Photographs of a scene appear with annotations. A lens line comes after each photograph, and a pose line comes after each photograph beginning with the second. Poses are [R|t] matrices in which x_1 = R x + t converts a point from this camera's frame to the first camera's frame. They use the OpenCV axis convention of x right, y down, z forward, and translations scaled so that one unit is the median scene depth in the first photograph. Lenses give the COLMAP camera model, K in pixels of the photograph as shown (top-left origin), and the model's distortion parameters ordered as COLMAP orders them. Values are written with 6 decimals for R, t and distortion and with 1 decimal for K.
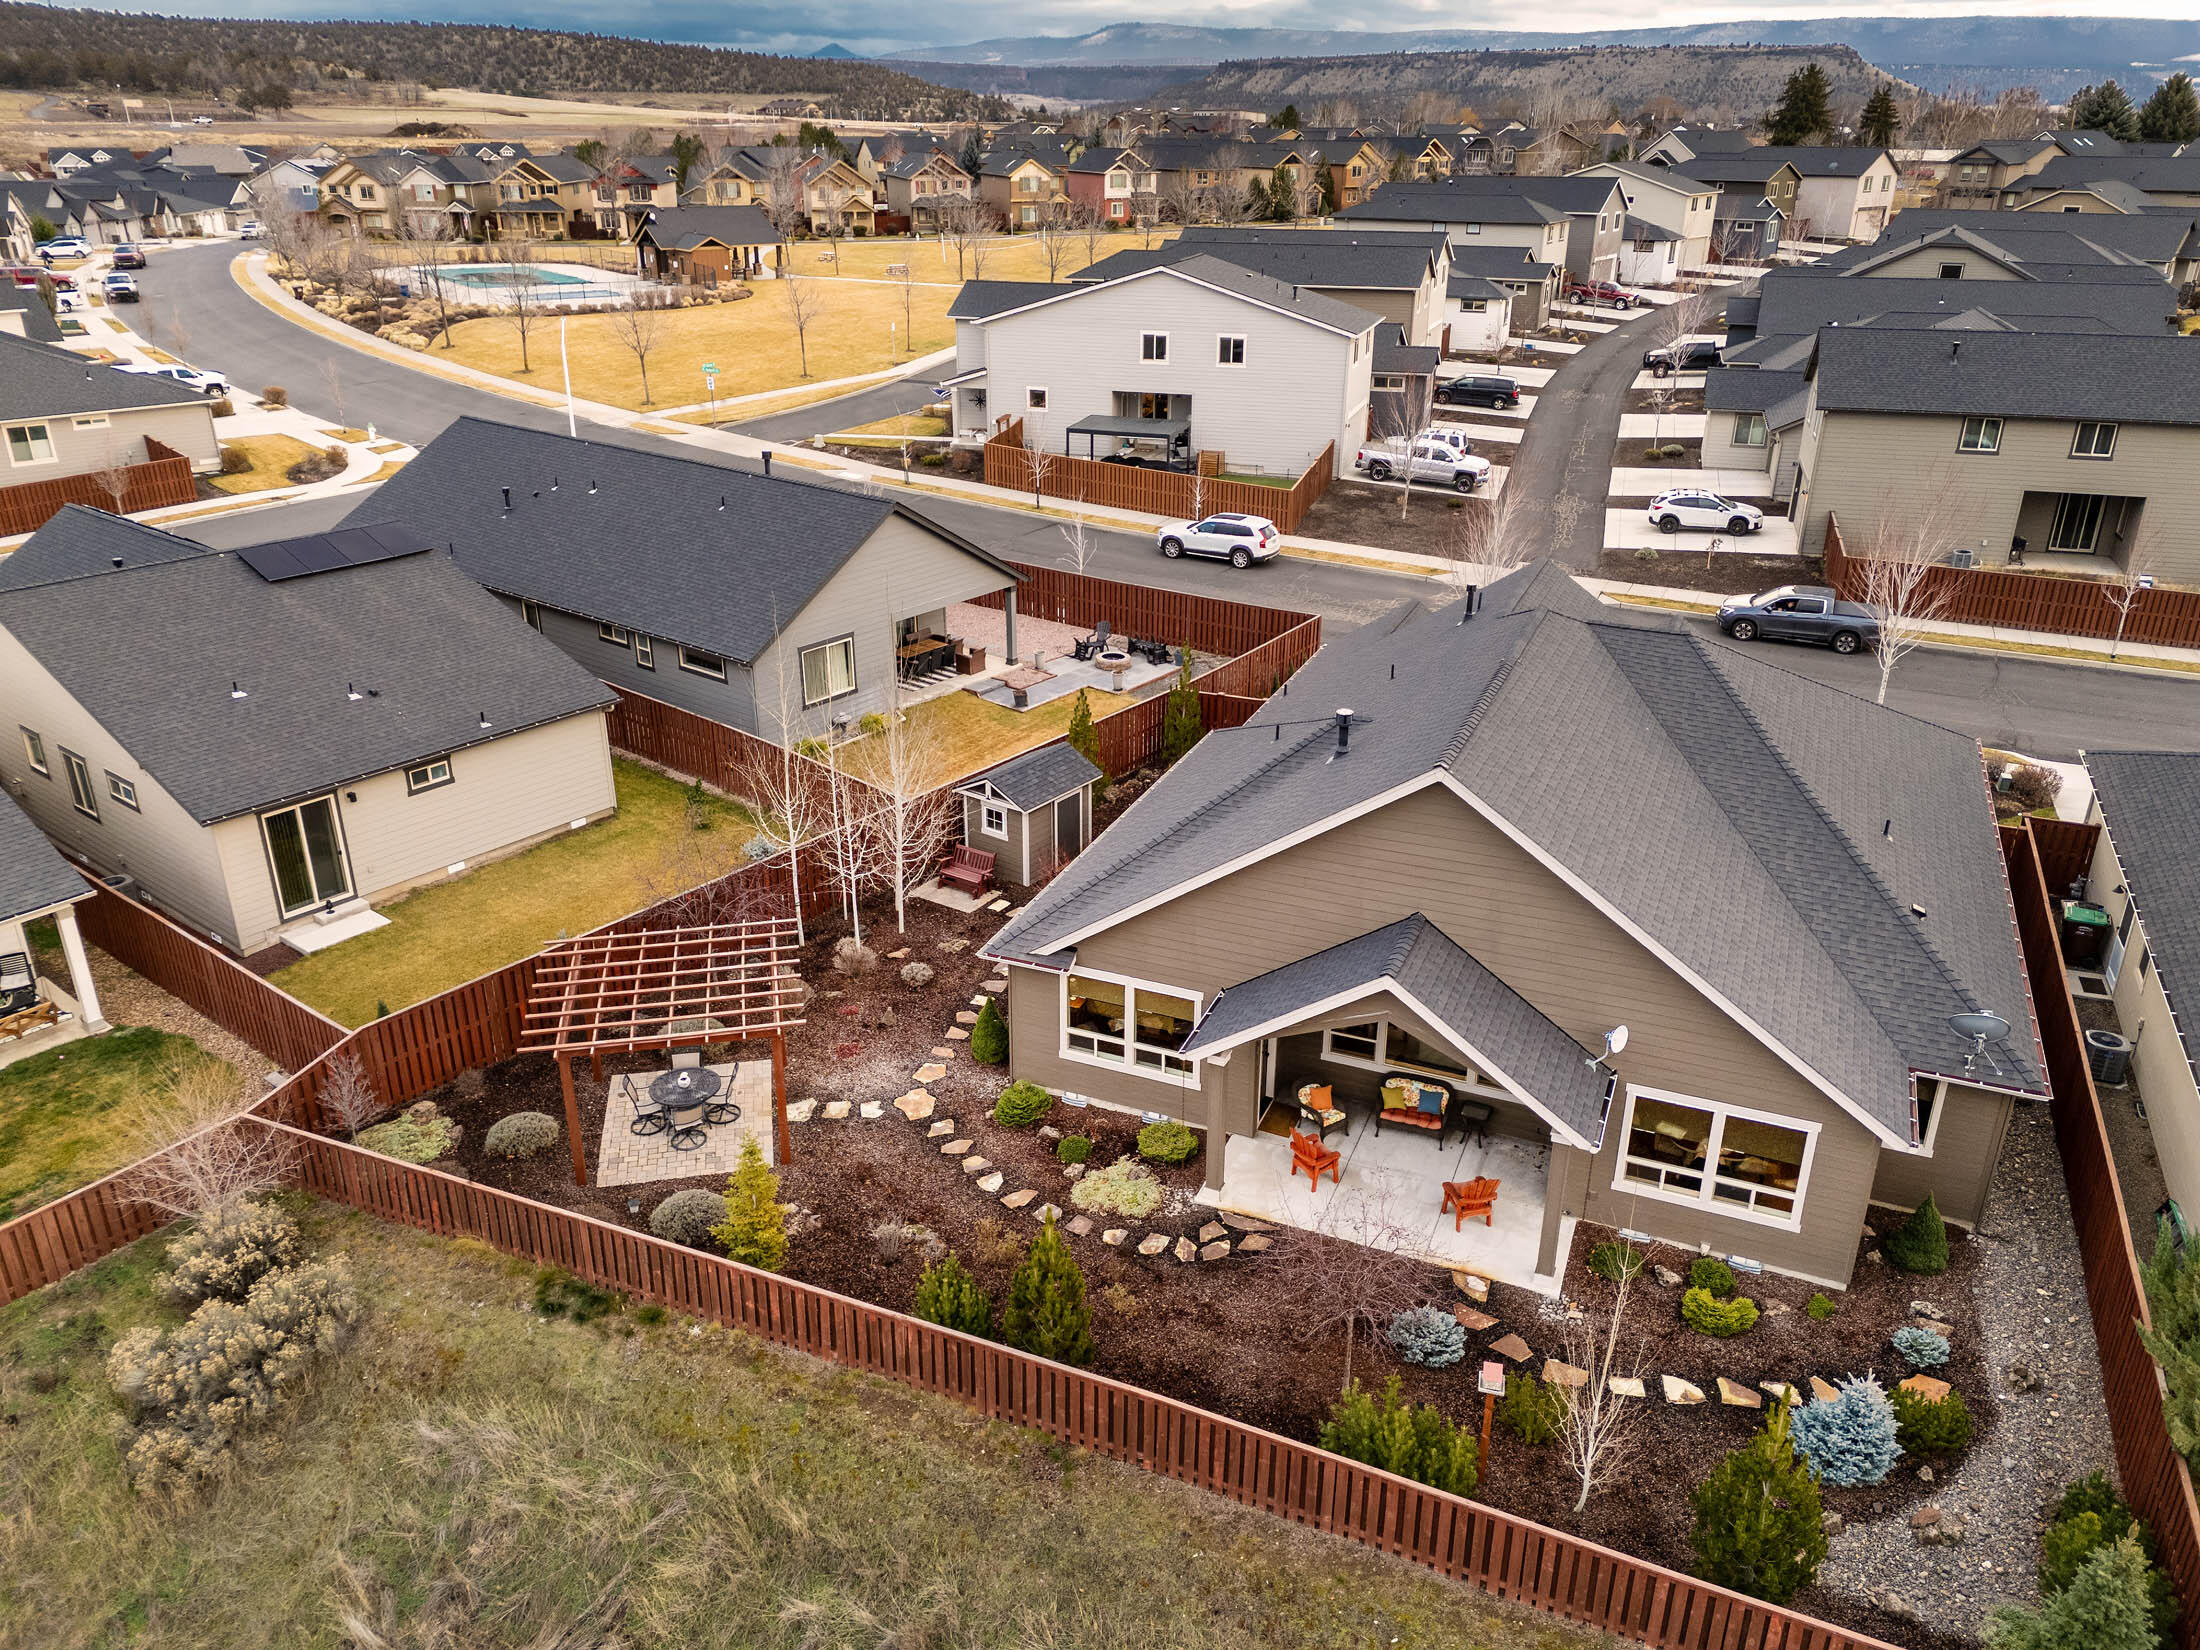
lens RADIAL K [[1612.8, 0, 1099.5], [0, 1612.8, 814.5], [0, 0, 1]] dist [0.094149, -0.098139]
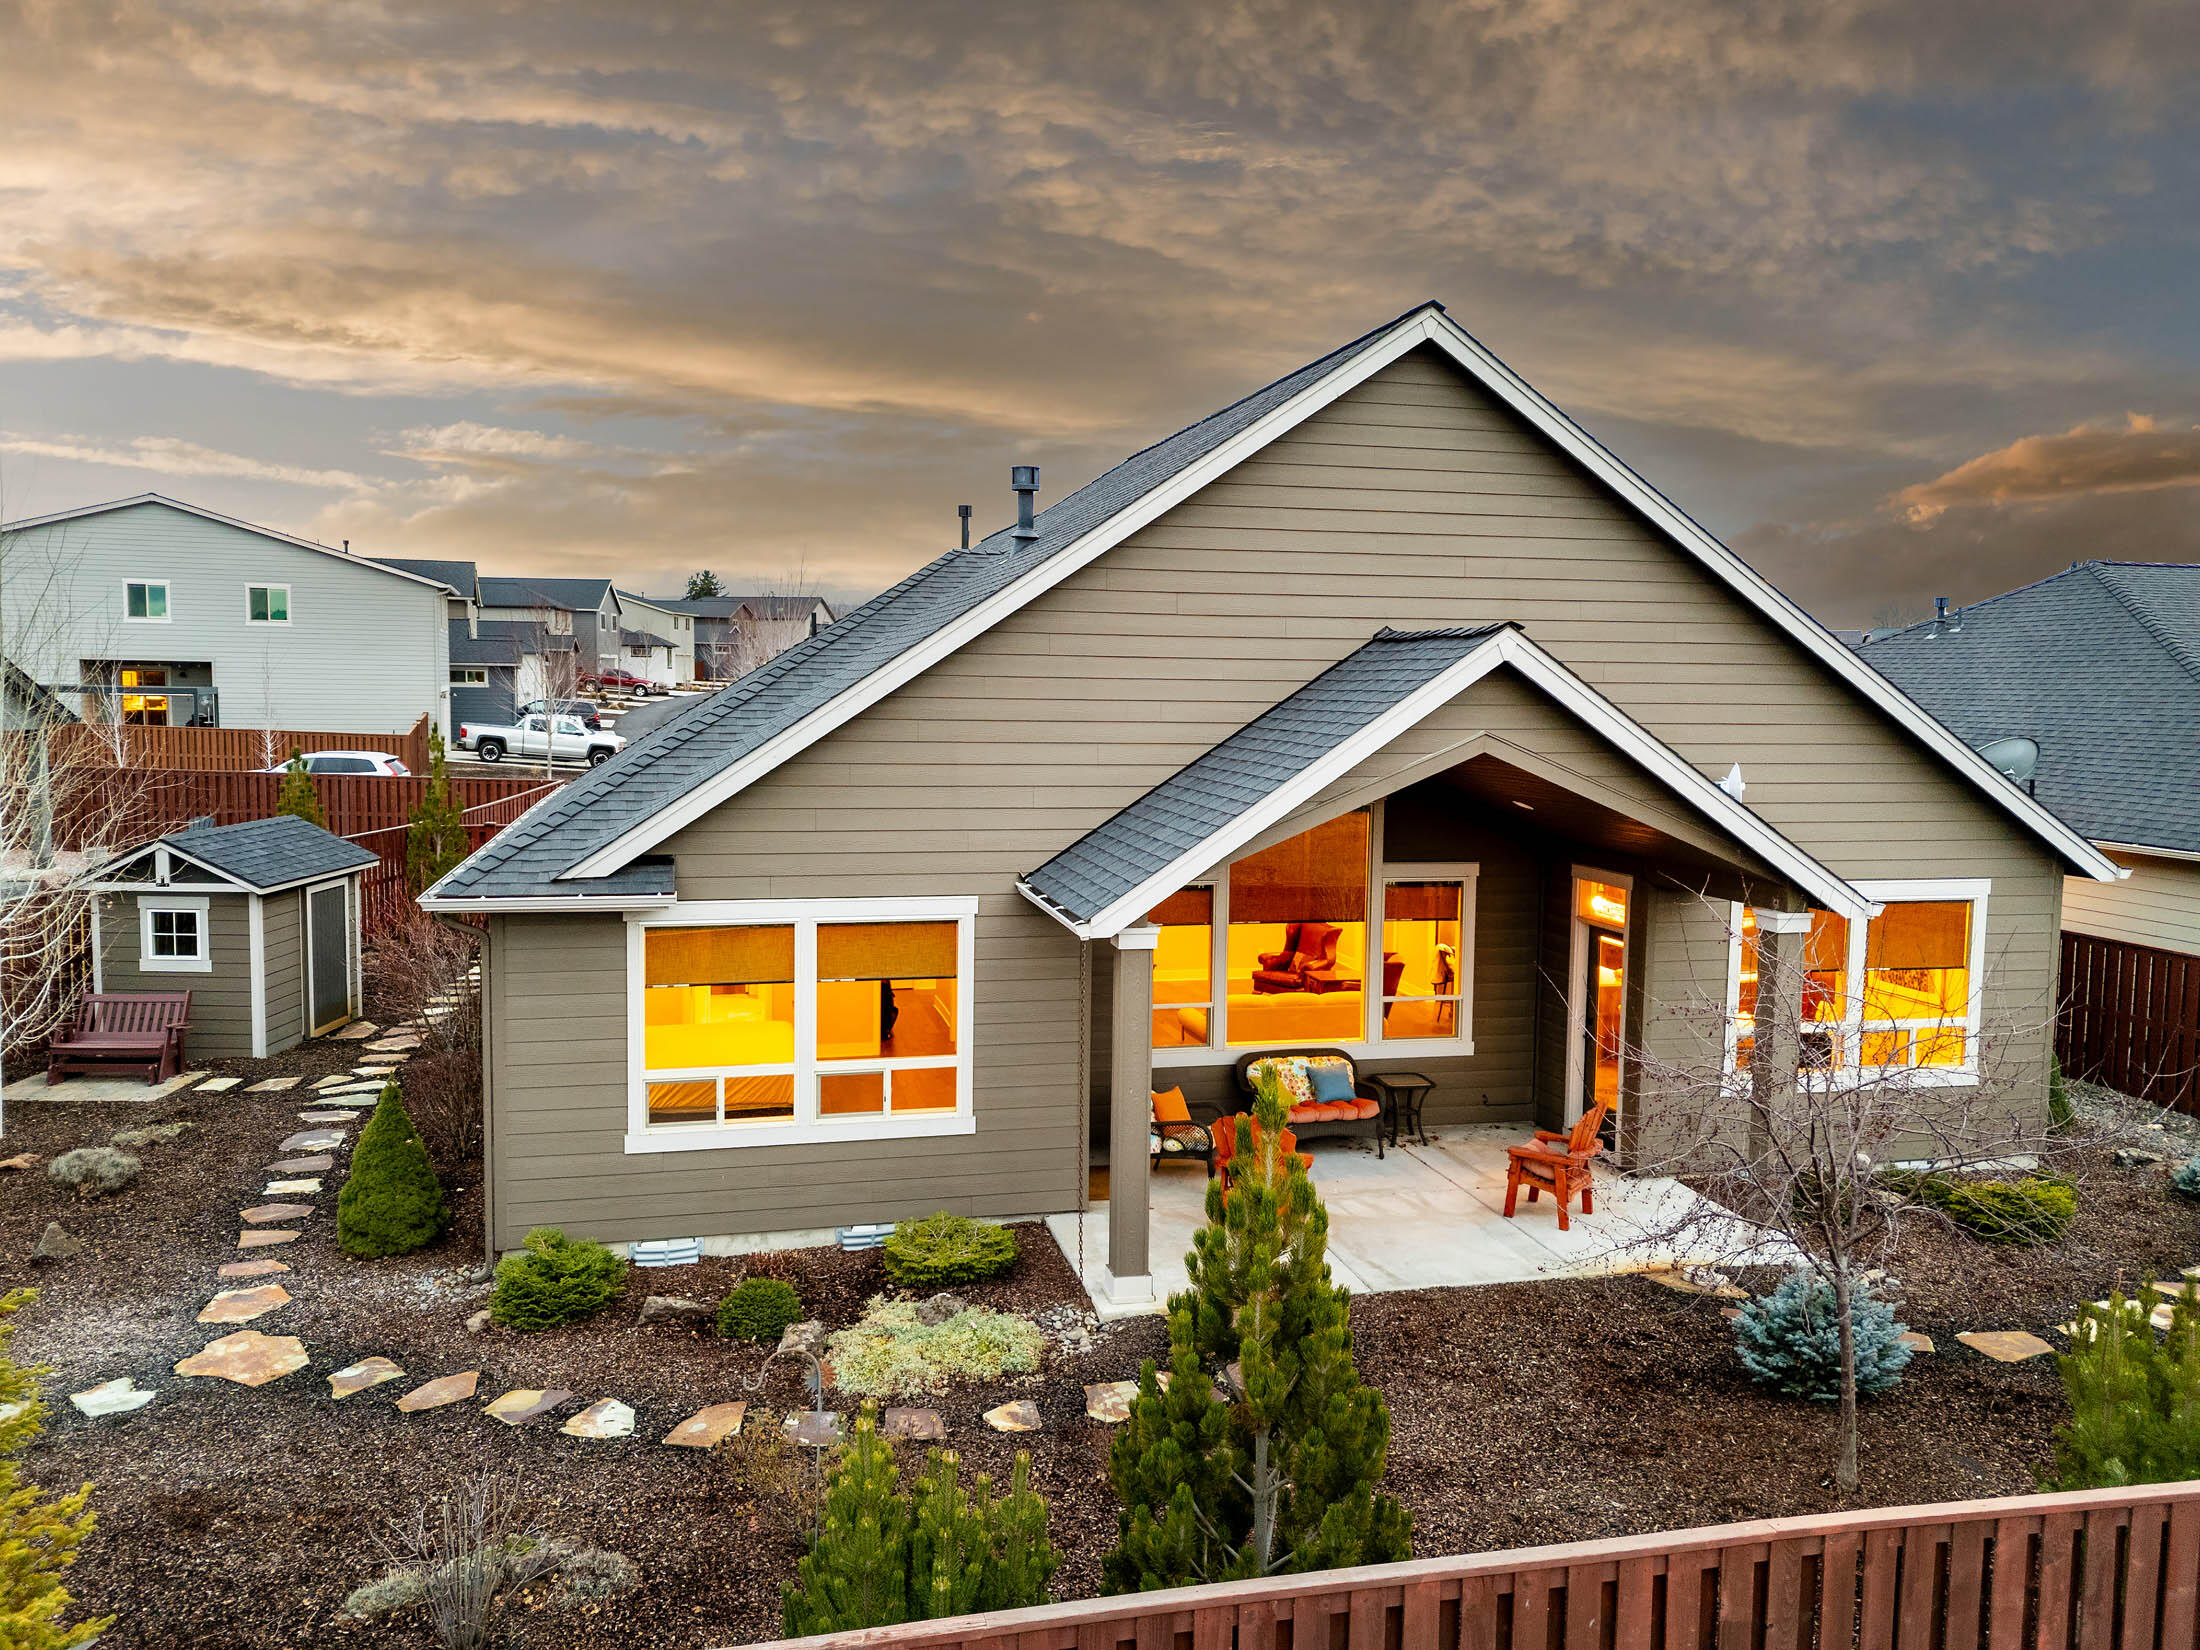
lens RADIAL K [[1612.8, 0, 1099.5], [0, 1612.8, 814.5], [0, 0, 1]] dist [0.094149, -0.098139]
pose [[0.801719, -0.042016, 0.596223, -0.179643], [0.224264, 0.945792, -0.234909, 0.197579], [-0.554033, 0.322042, 0.767682, 0.578921]]
